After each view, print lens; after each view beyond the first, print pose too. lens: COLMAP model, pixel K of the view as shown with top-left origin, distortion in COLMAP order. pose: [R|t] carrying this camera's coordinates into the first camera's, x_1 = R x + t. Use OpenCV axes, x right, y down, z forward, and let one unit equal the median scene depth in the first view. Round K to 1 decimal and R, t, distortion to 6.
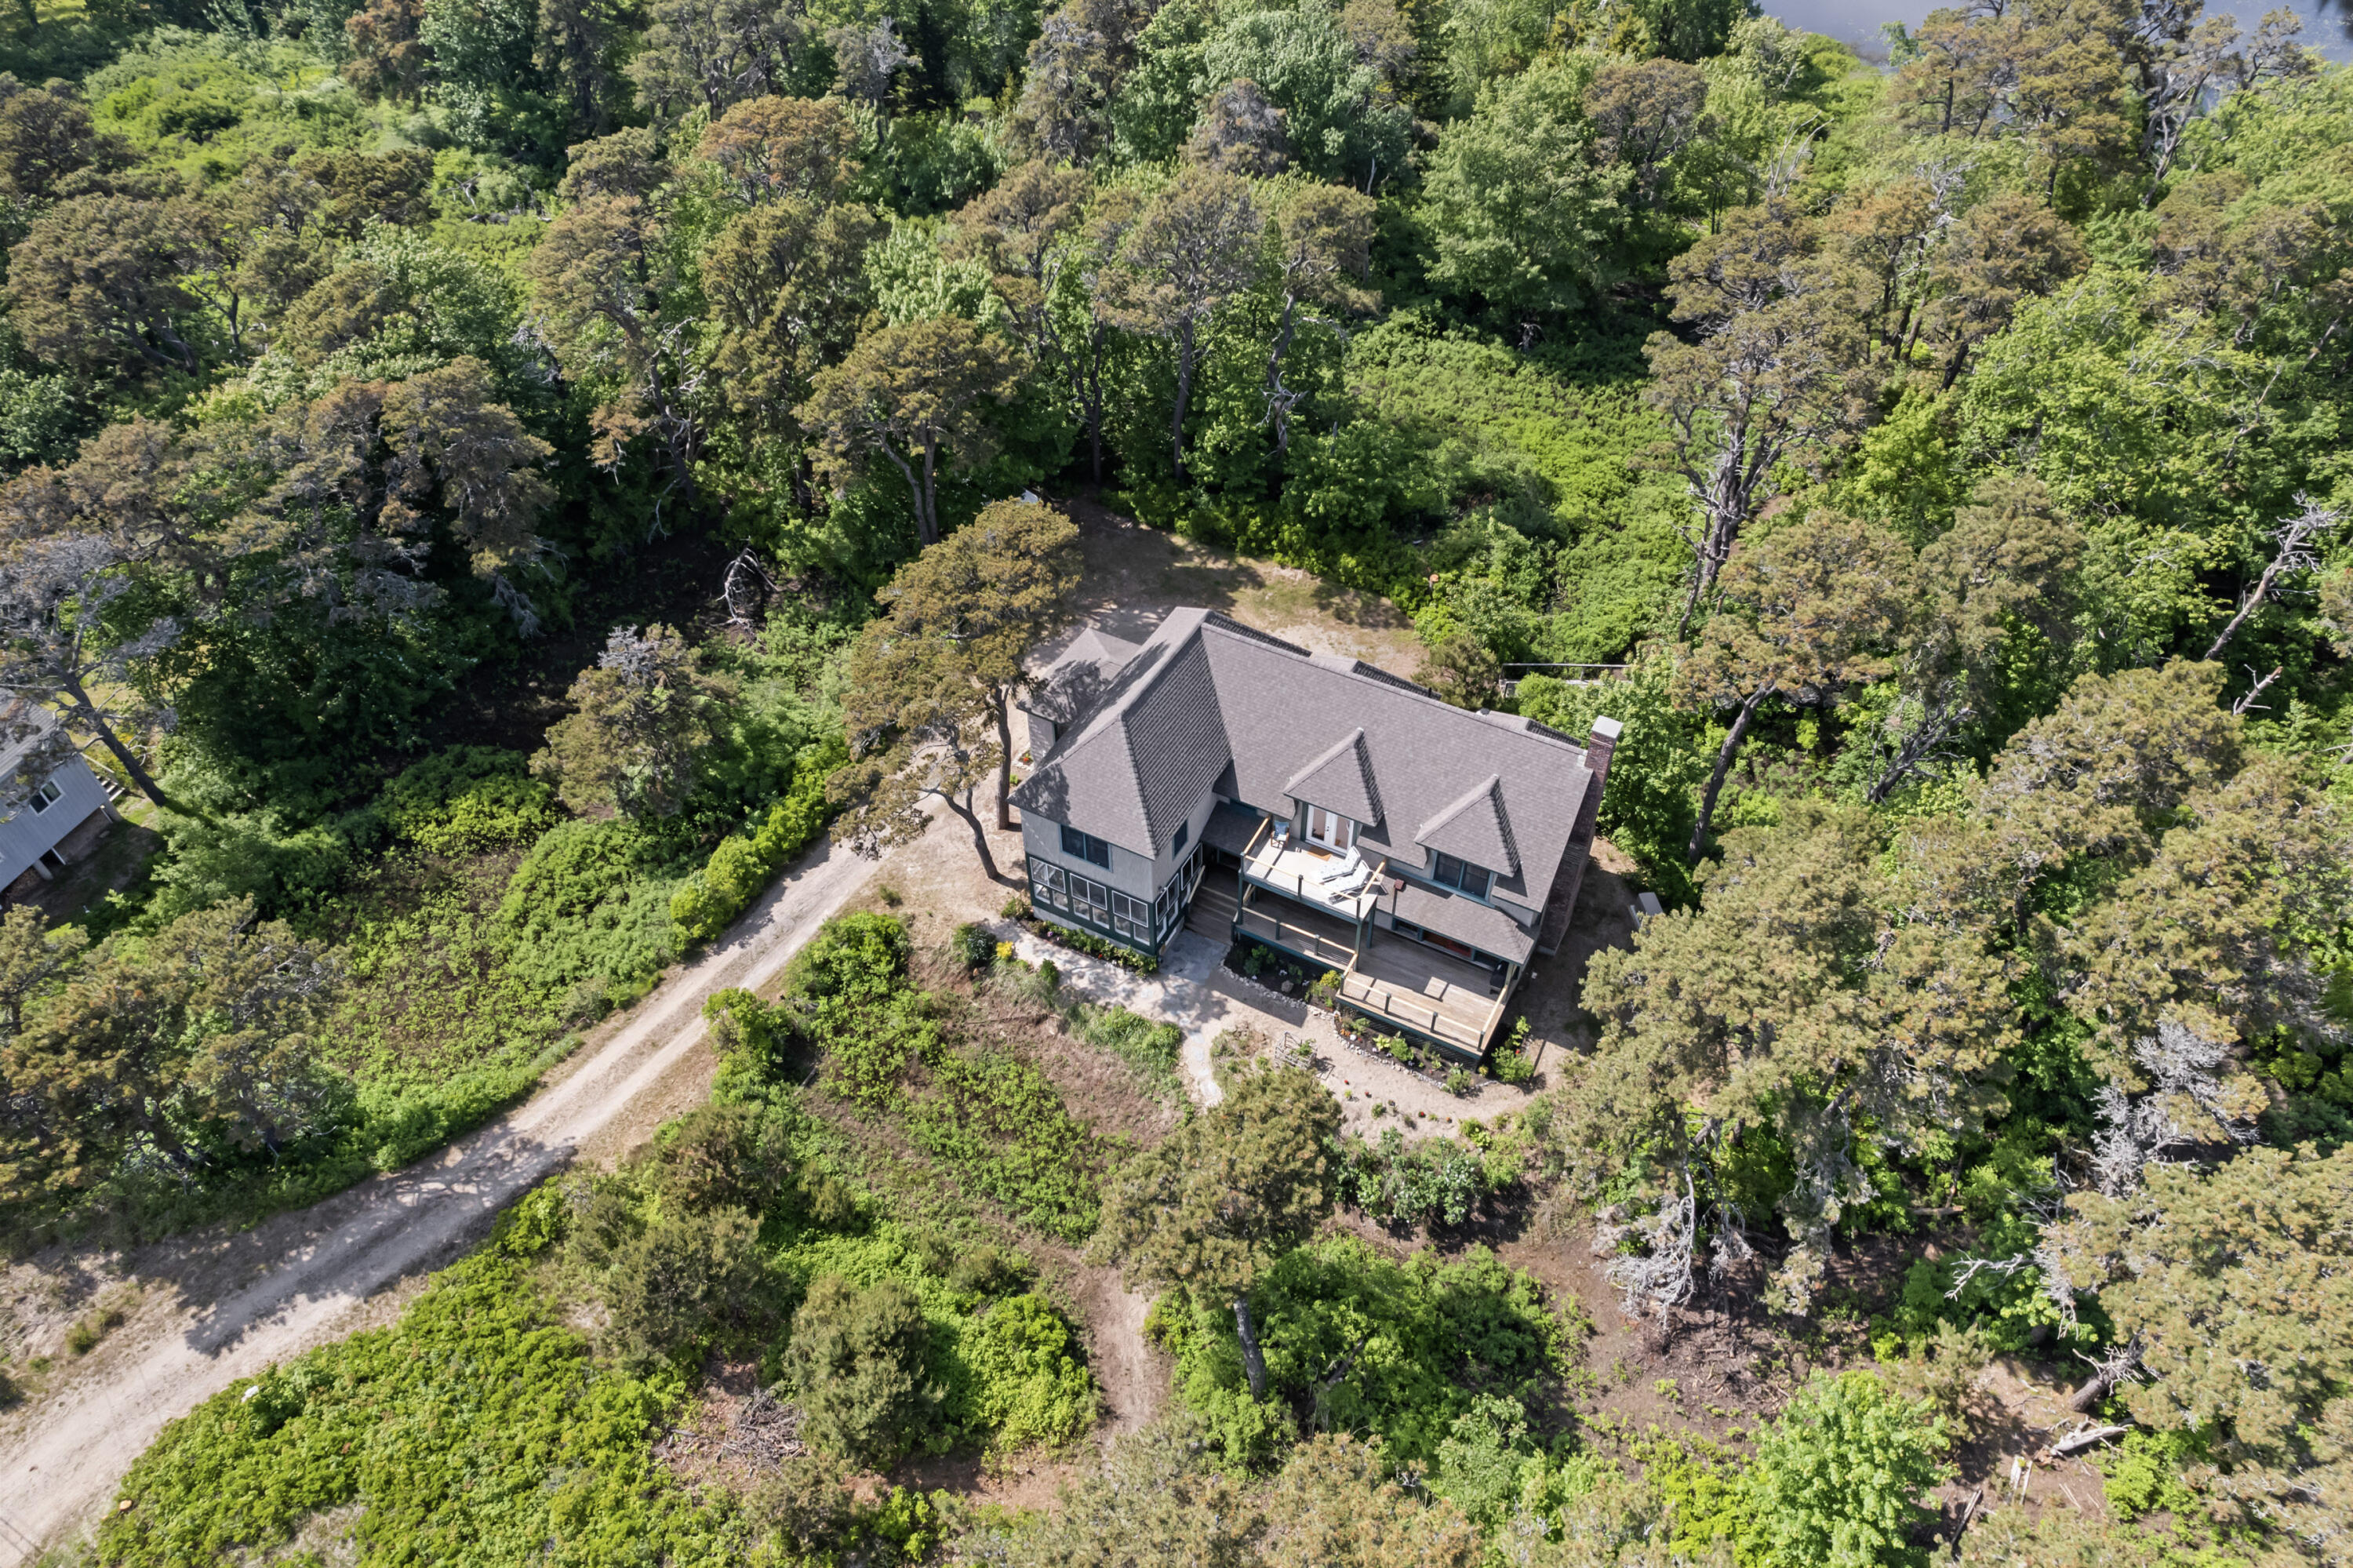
lens RADIAL K [[1513.5, 0, 1176.5], [0, 1513.5, 784.0], [0, 0, 1]] dist [-0.075104, 0.061829]
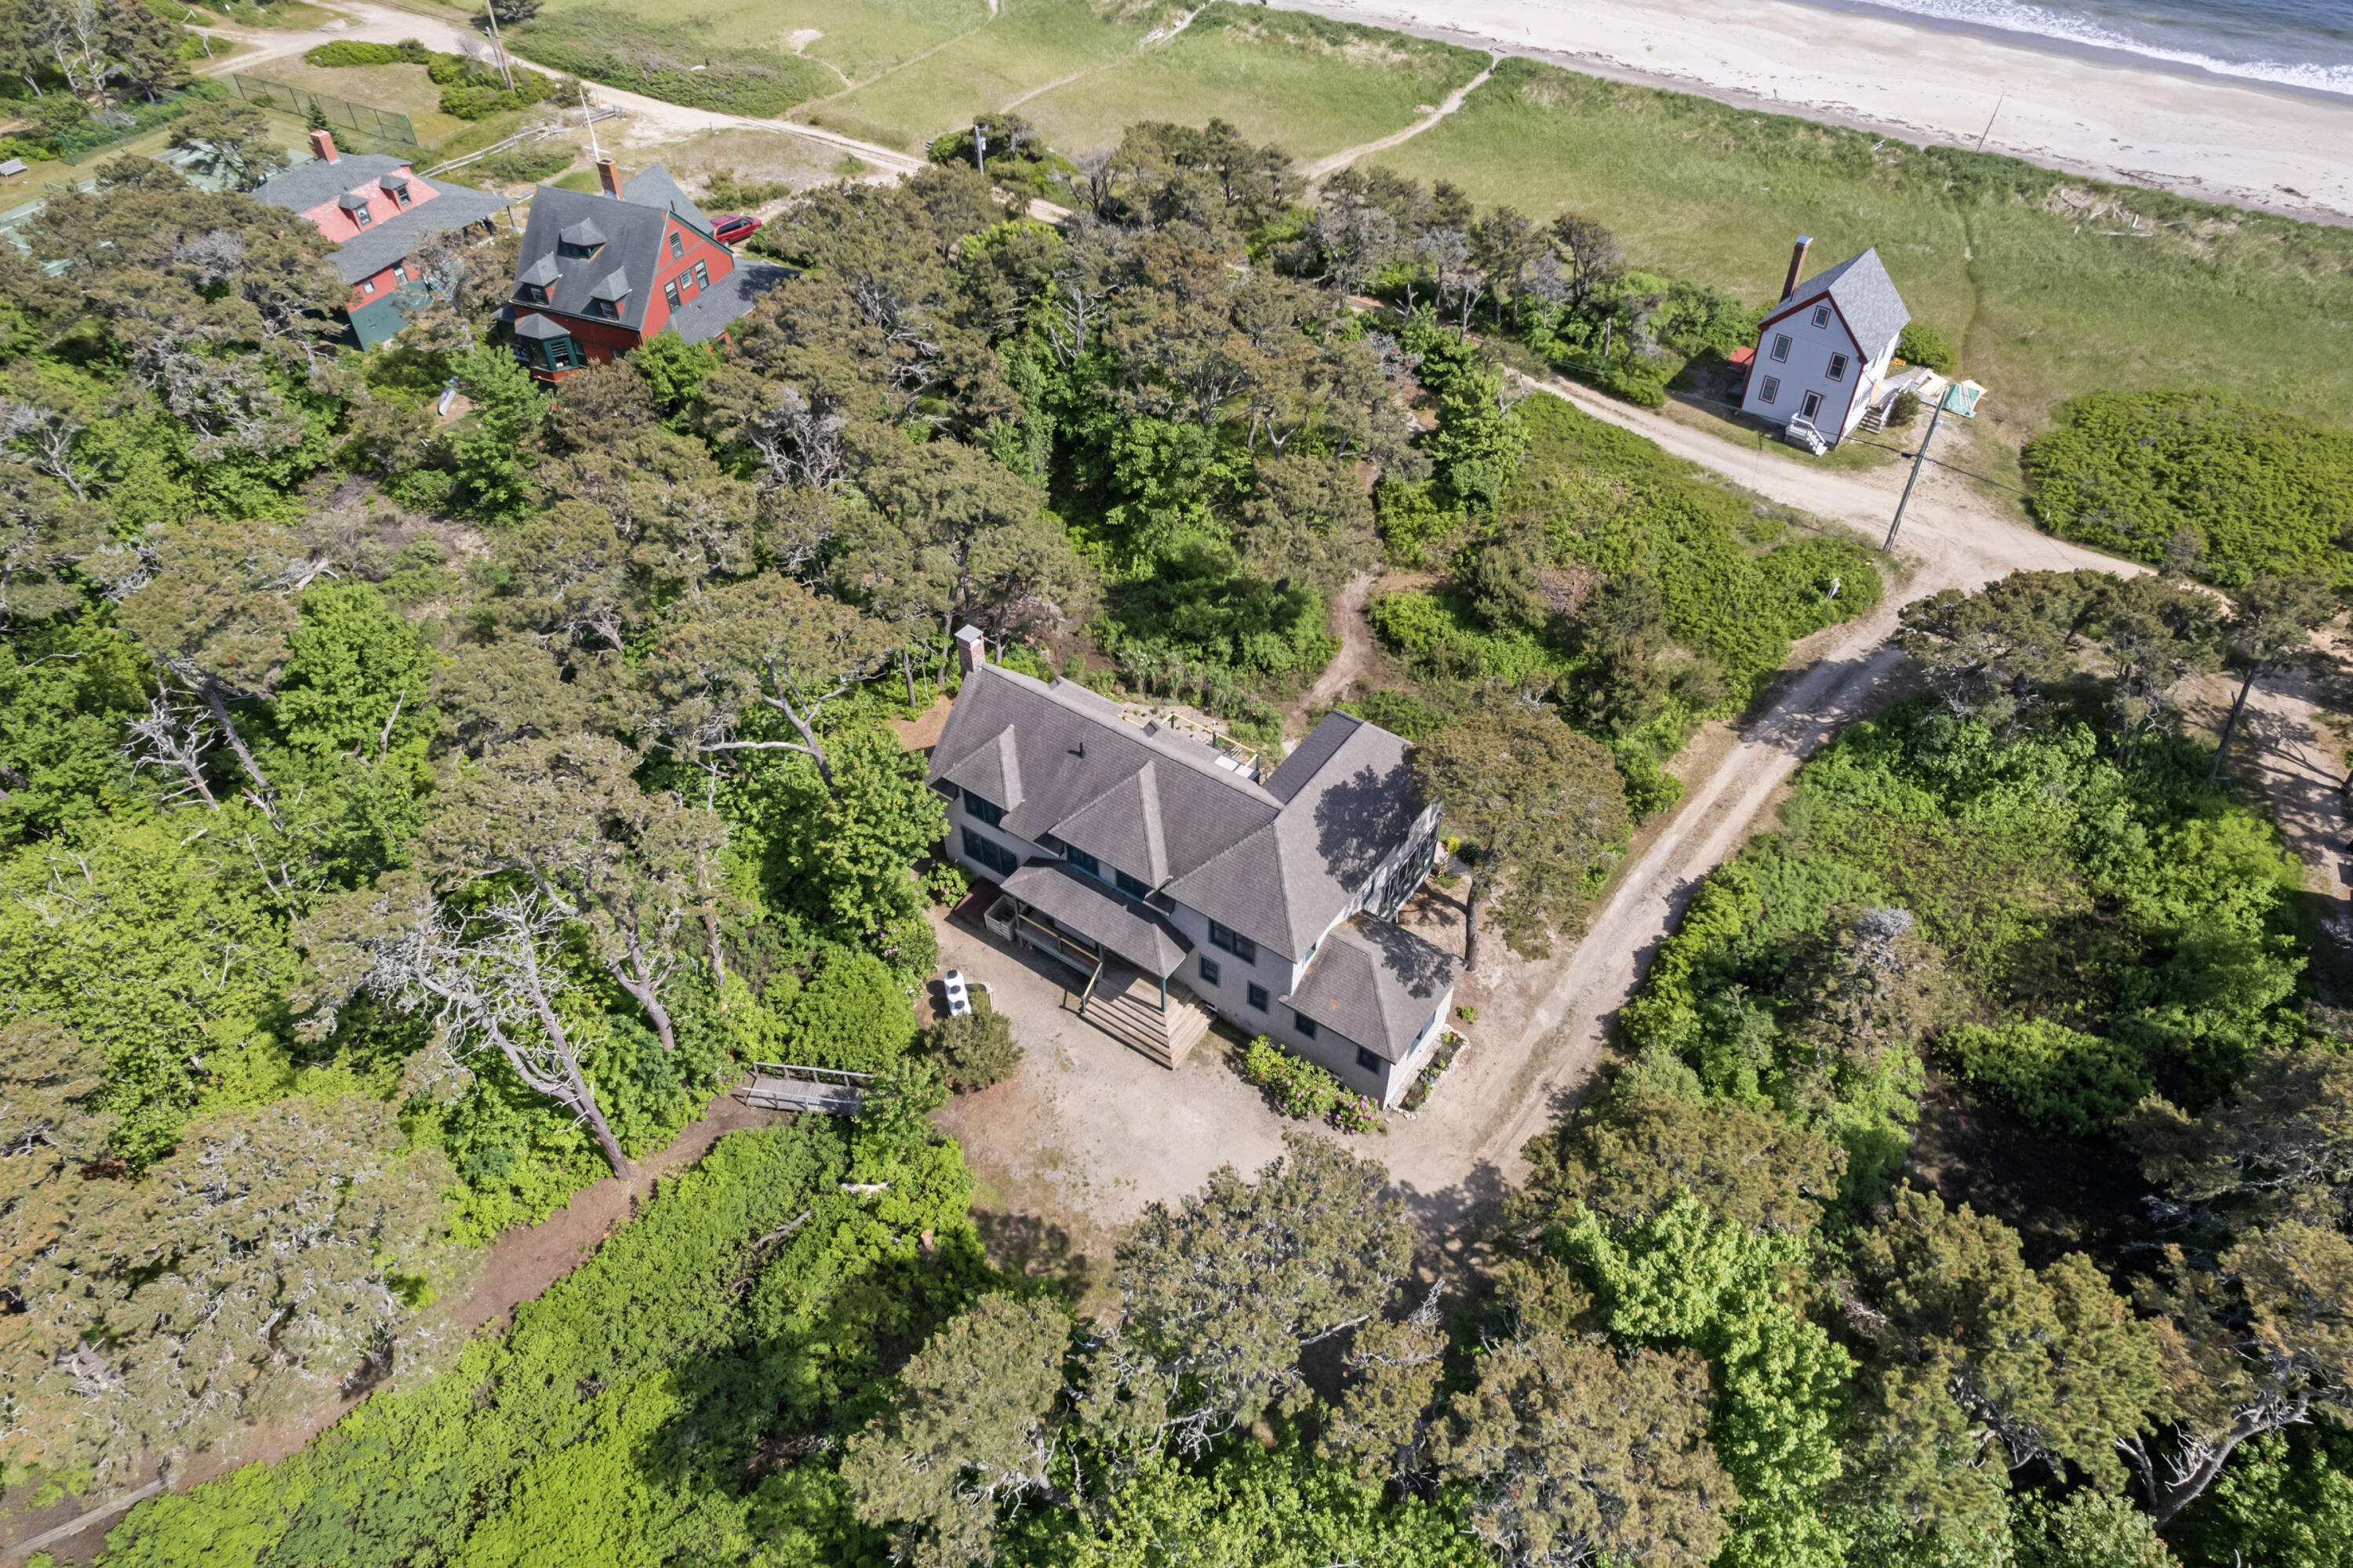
lens RADIAL K [[1513.5, 0, 1176.5], [0, 1513.5, 784.0], [0, 0, 1]] dist [-0.075104, 0.061829]
pose [[-0.993491, -0.090418, 0.069281, 0.026561], [0.068372, 0.013116, 0.997574, -1.136963], [-0.091107, 0.995818, -0.006848, 1.027914]]
